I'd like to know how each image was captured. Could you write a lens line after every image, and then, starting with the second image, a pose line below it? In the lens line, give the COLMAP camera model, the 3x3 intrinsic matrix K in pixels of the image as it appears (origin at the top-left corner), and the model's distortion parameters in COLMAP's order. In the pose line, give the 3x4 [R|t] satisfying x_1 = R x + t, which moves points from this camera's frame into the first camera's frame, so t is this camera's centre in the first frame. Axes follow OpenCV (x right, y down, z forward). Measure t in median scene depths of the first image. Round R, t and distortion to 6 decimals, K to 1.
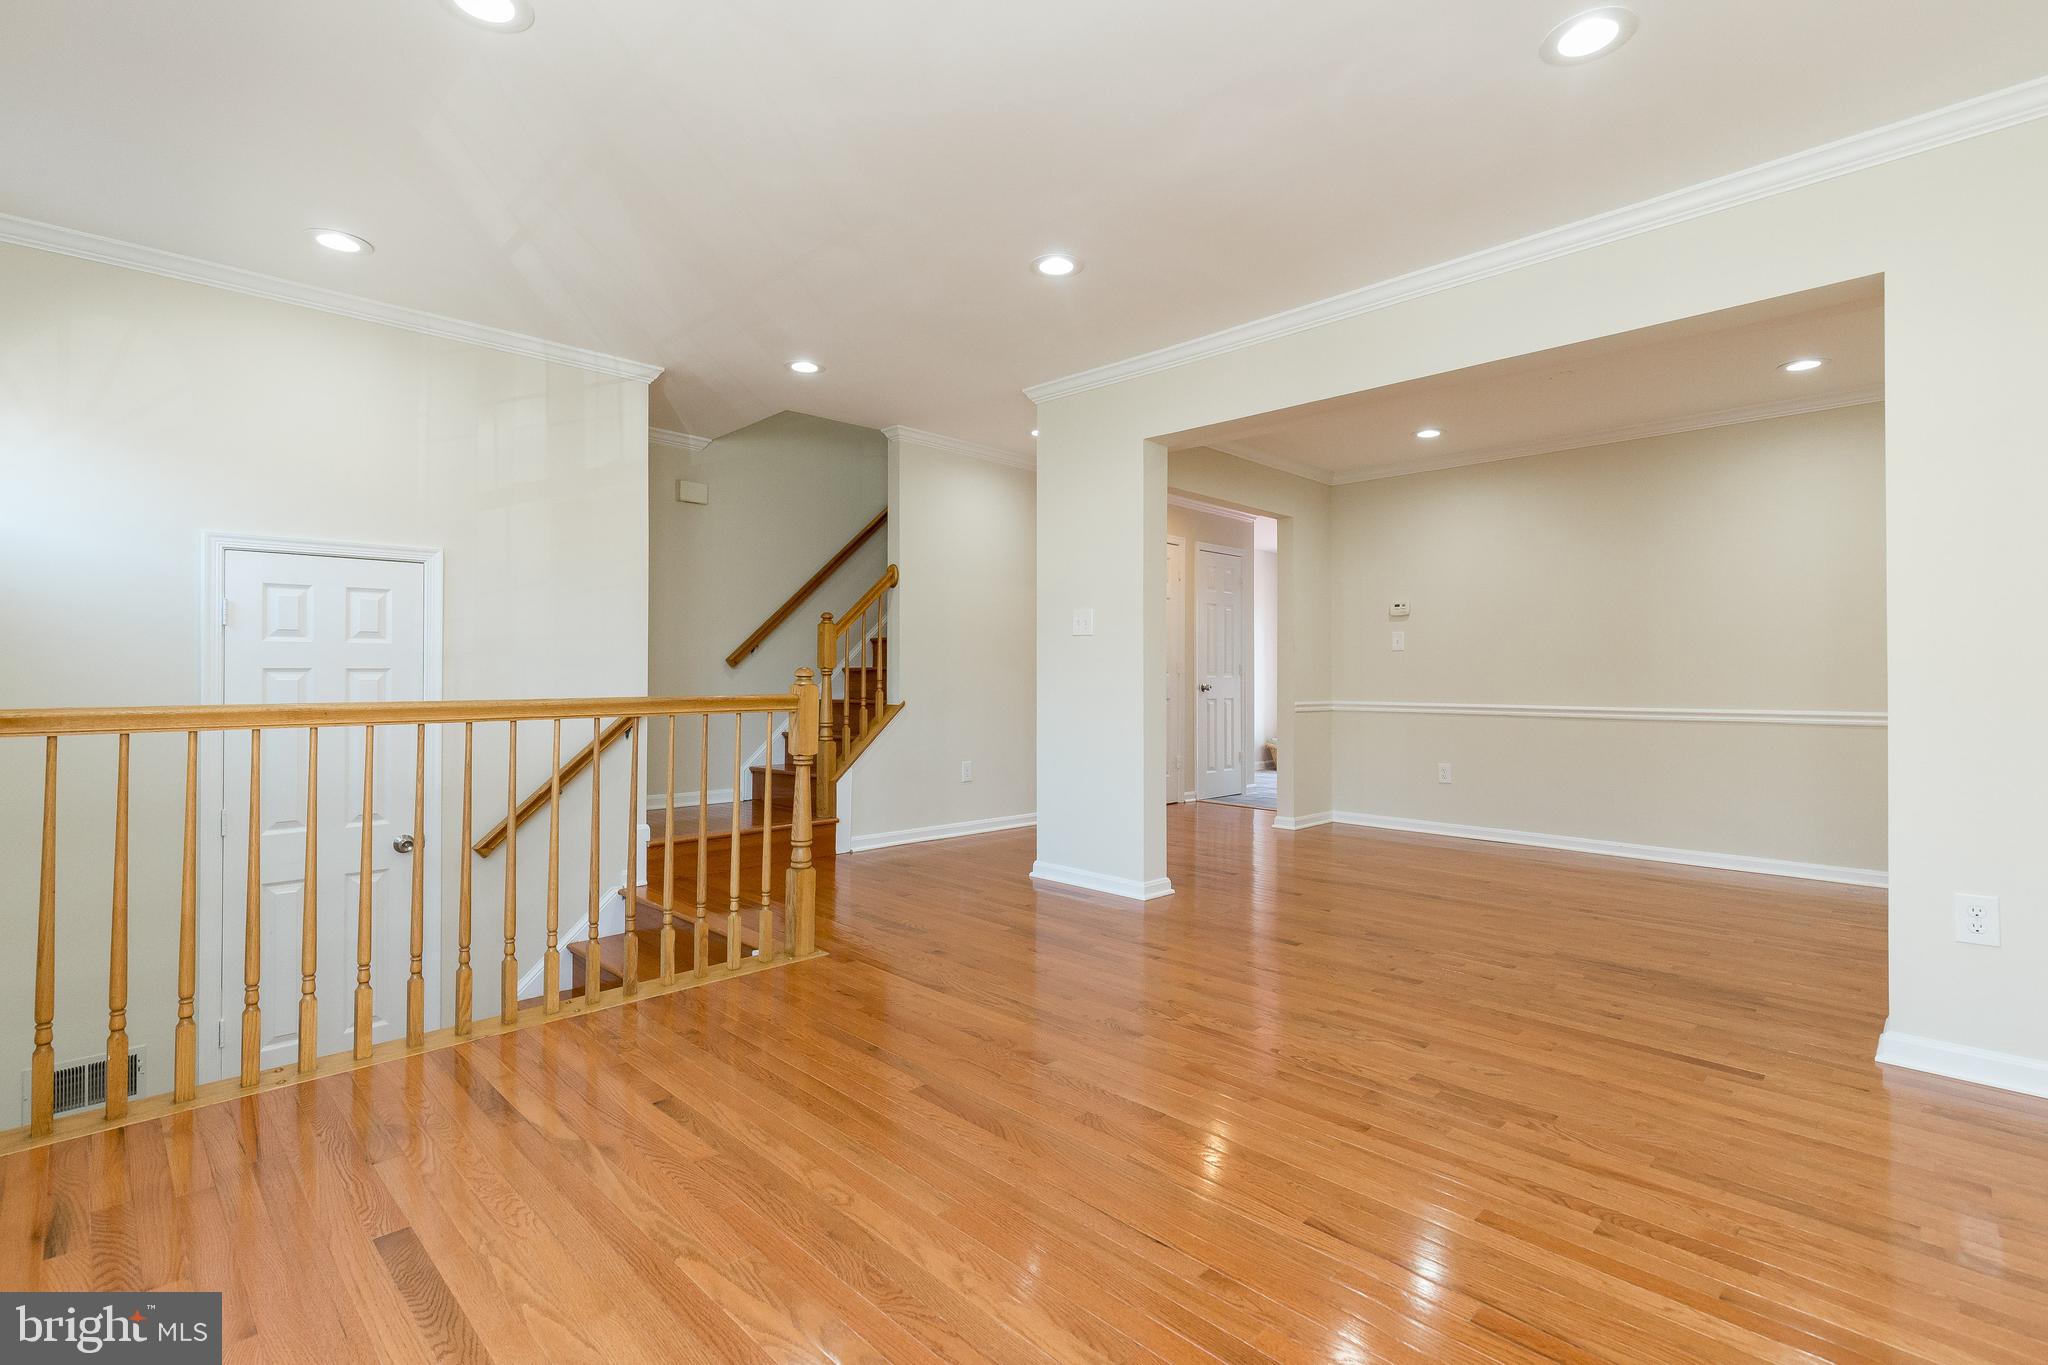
lens RADIAL K [[949.1, 0, 1028.5], [0, 949.1, 672.5], [0, 0, 1]] dist [0.005566, -0.000061]
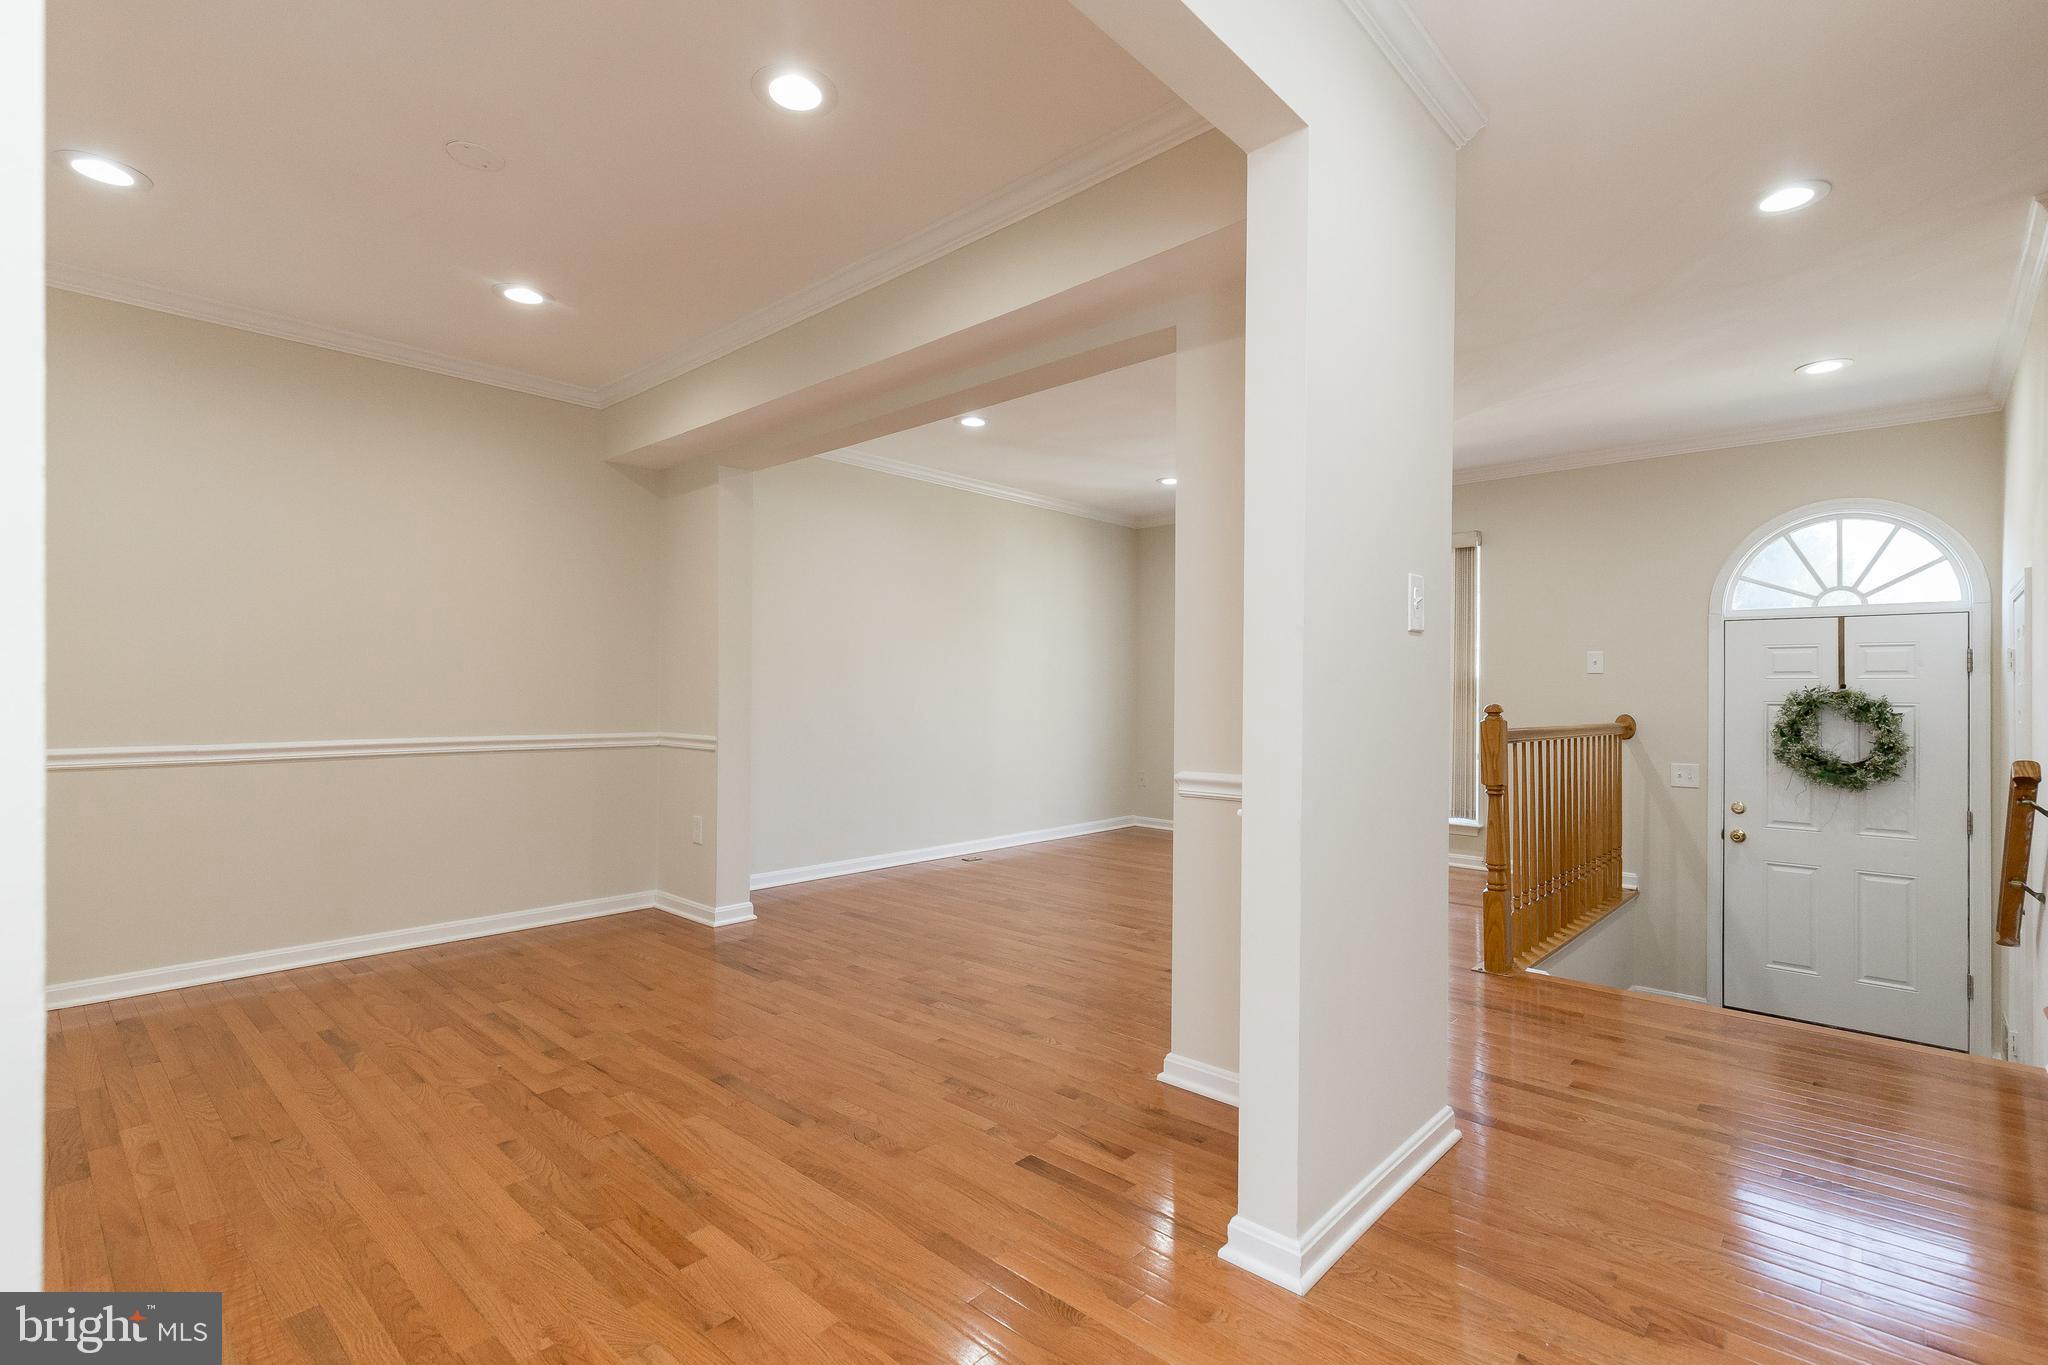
lens RADIAL K [[936.6, 0, 1042.7], [0, 936.6, 676.9], [0, 0, 1]] dist [0.001786, 0.000406]
pose [[-0.998434, -0.011232, -0.054811, 0.348650], [-0.010039, 0.999708, -0.021998, -0.006667], [0.055042, -0.021413, -0.998254, 2.097511]]
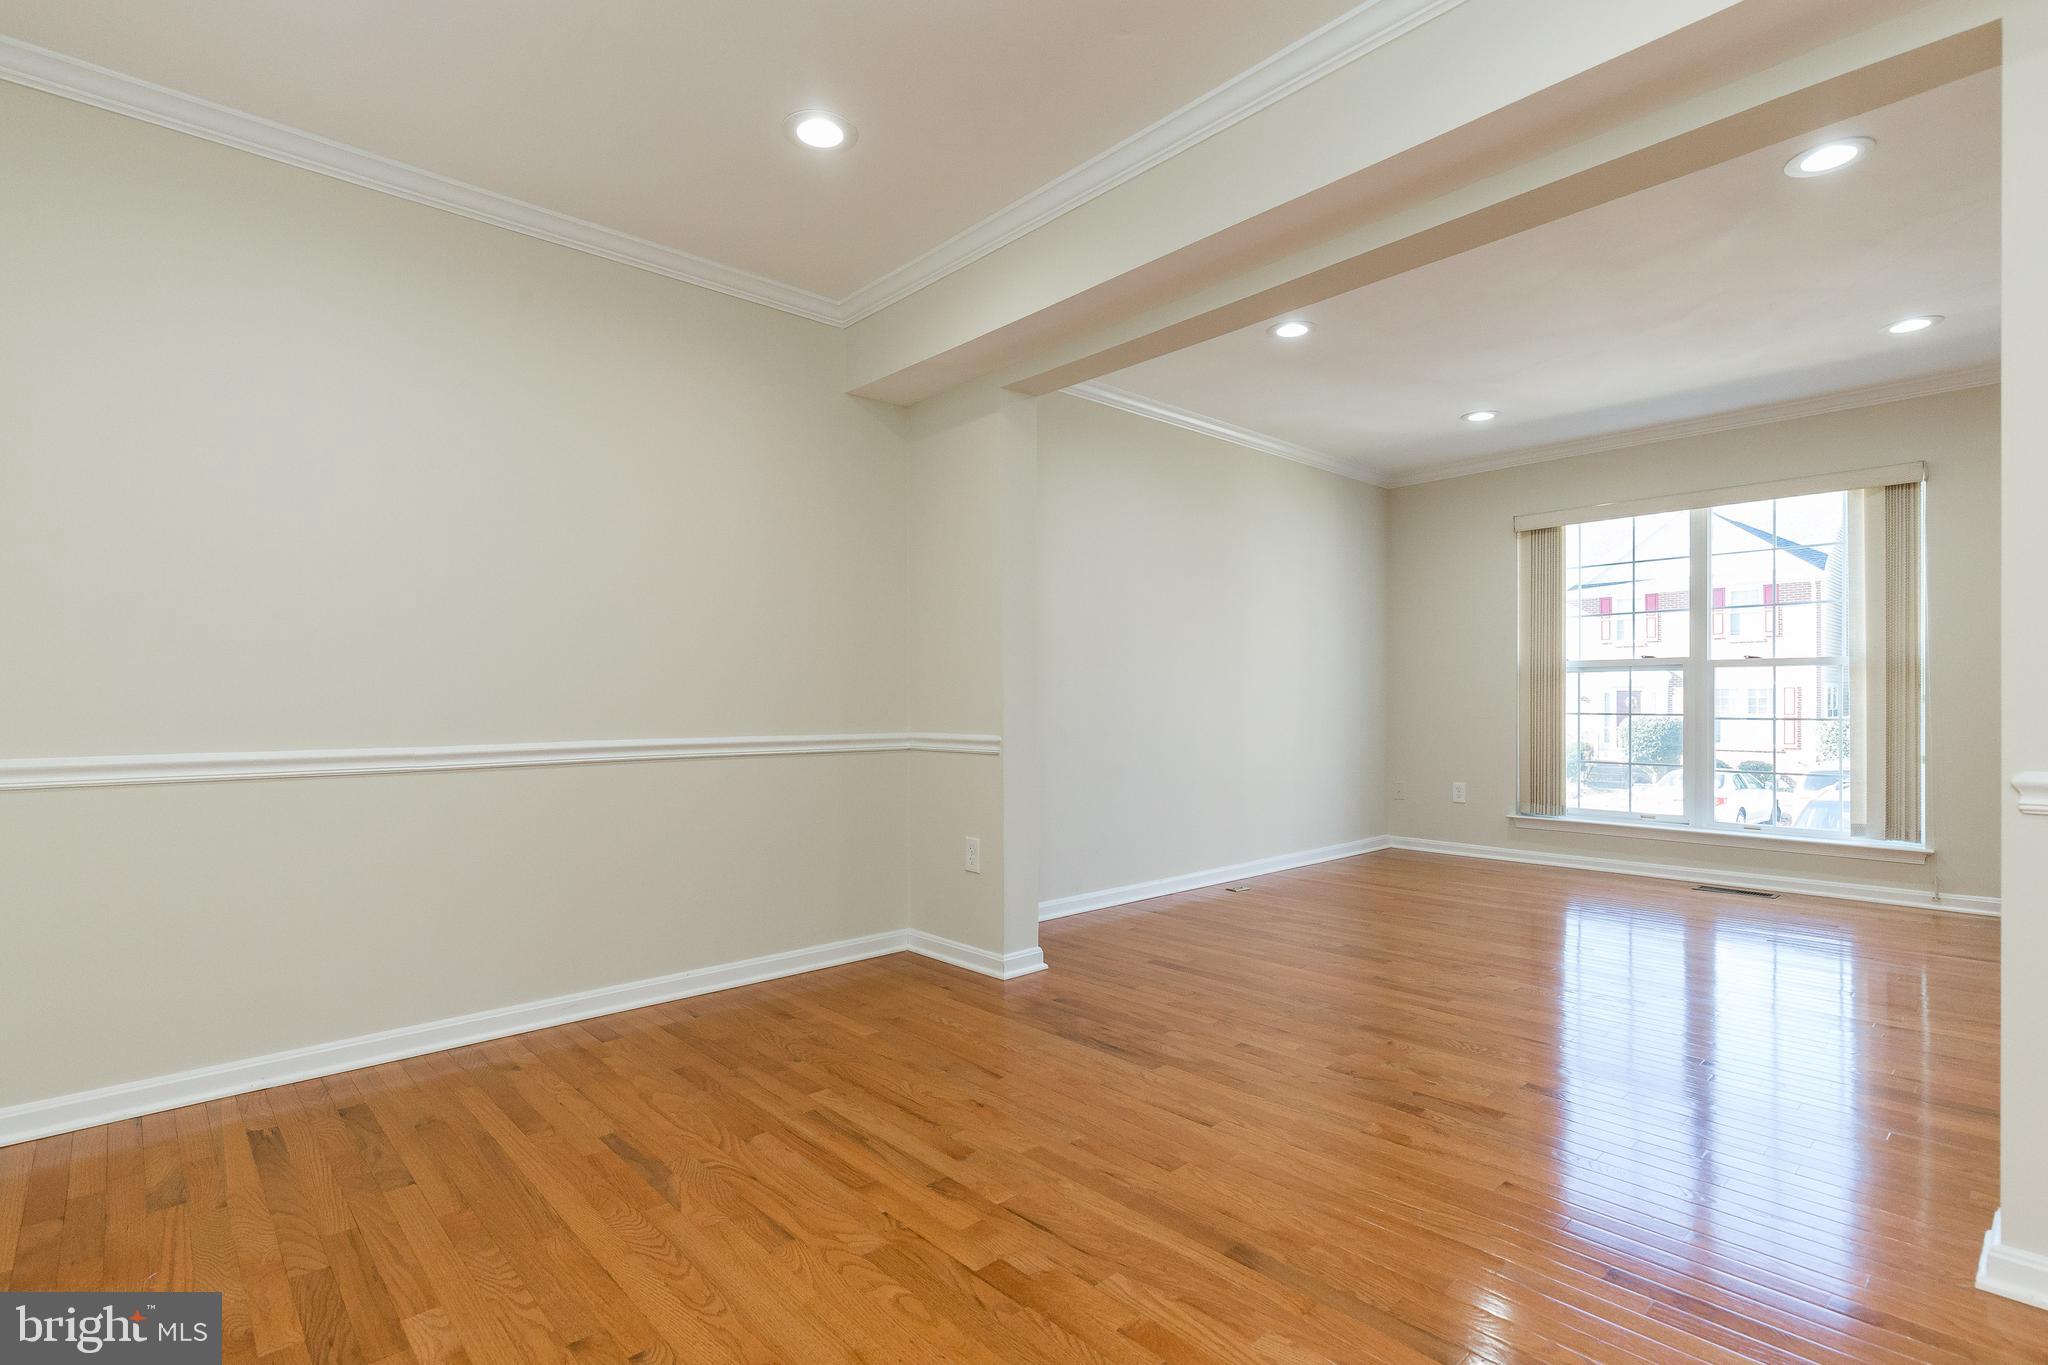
lens RADIAL K [[974.2, 0, 1017.6], [0, 974.2, 703.5], [0, 0, 1]] dist [0.002439, -0.000179]
pose [[-0.998985, 0.000974, 0.045041, 0.657888], [0.000780, 0.999990, -0.004325, 0.021178], [-0.045045, -0.004286, -0.998976, 1.829610]]
